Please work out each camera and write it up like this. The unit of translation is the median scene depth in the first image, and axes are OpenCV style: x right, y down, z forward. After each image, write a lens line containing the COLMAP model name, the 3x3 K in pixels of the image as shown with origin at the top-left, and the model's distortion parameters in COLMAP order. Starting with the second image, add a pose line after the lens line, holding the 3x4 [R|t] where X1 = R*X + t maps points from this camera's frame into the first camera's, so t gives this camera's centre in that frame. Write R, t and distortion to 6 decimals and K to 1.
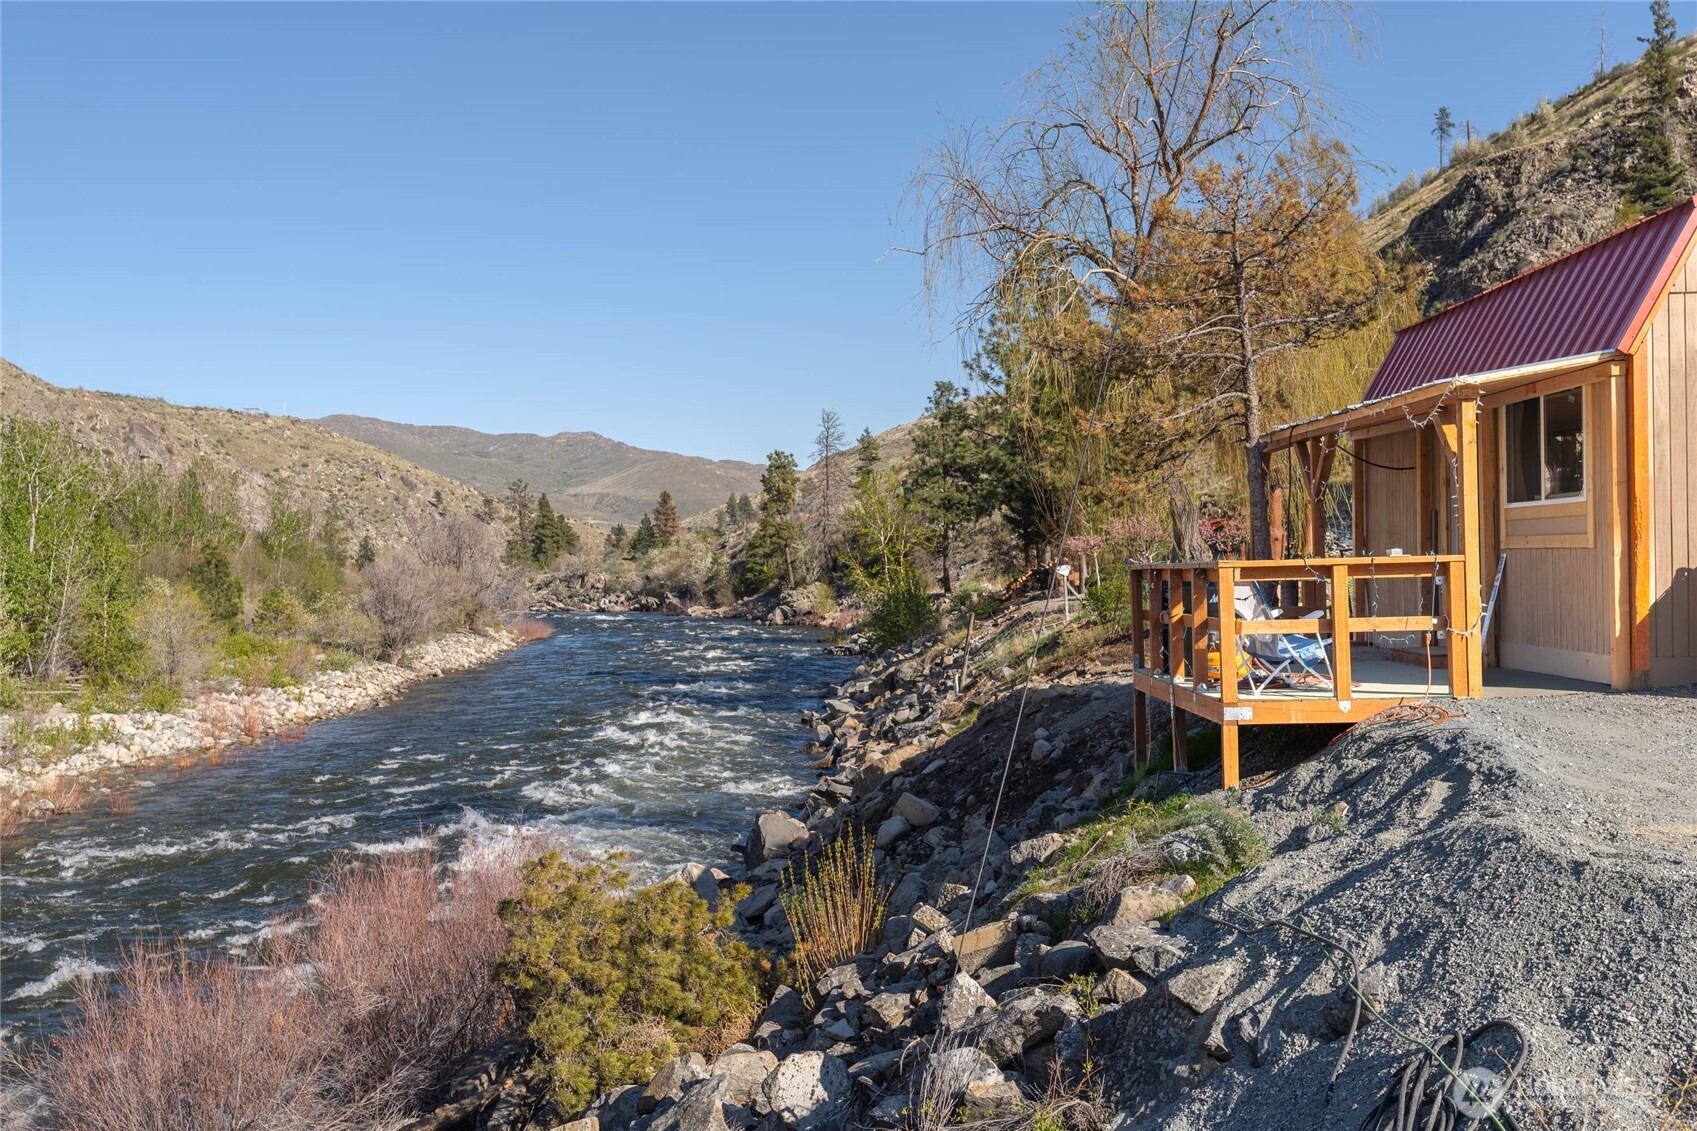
lens RADIAL K [[1688.3, 0, 849.6], [0, 1688.3, 564.2], [0, 0, 1]] dist [0.003845, 0.000000]
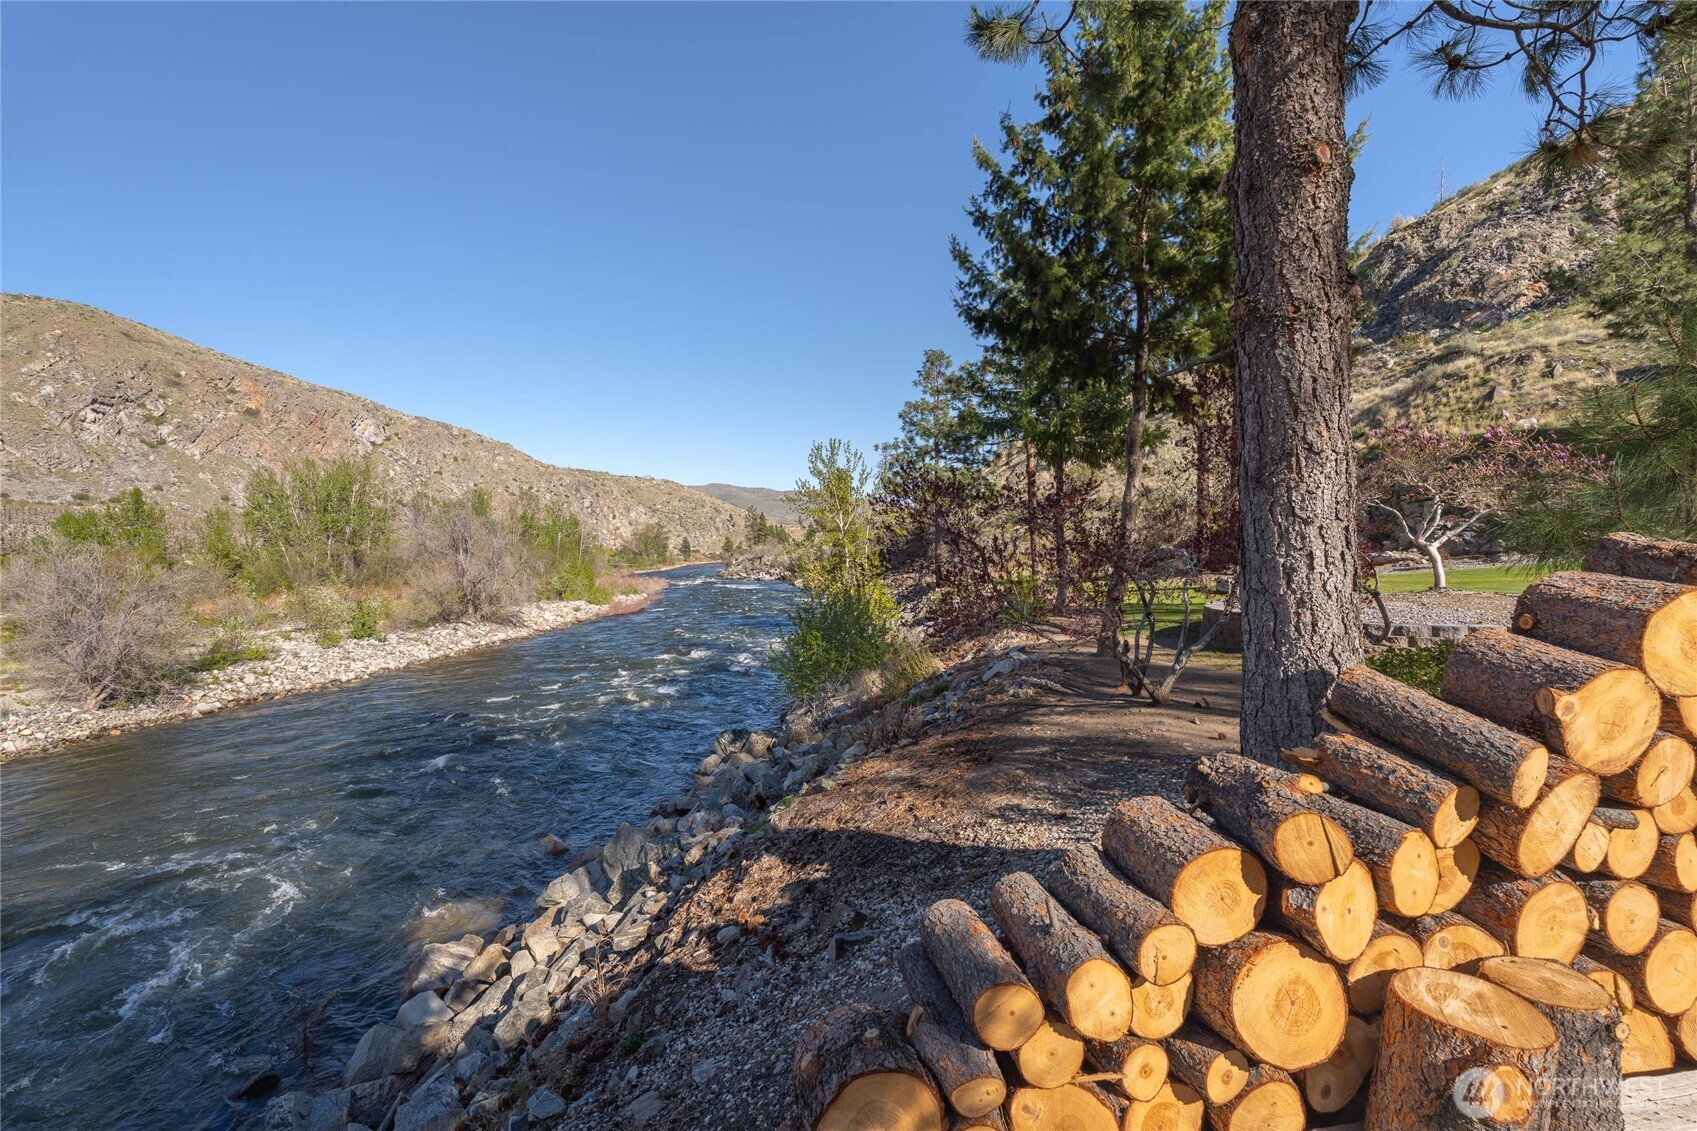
lens RADIAL K [[748.0, 0, 842.8], [0, 748.0, 568.8], [0, 0, 1]] dist [-0.026541, -0.000011]
pose [[0.990991, 0.000092, -0.133929, 0.041760], [0.003529, 0.999635, 0.026800, -0.003042], [0.133883, -0.027032, 0.990628, 0.413670]]
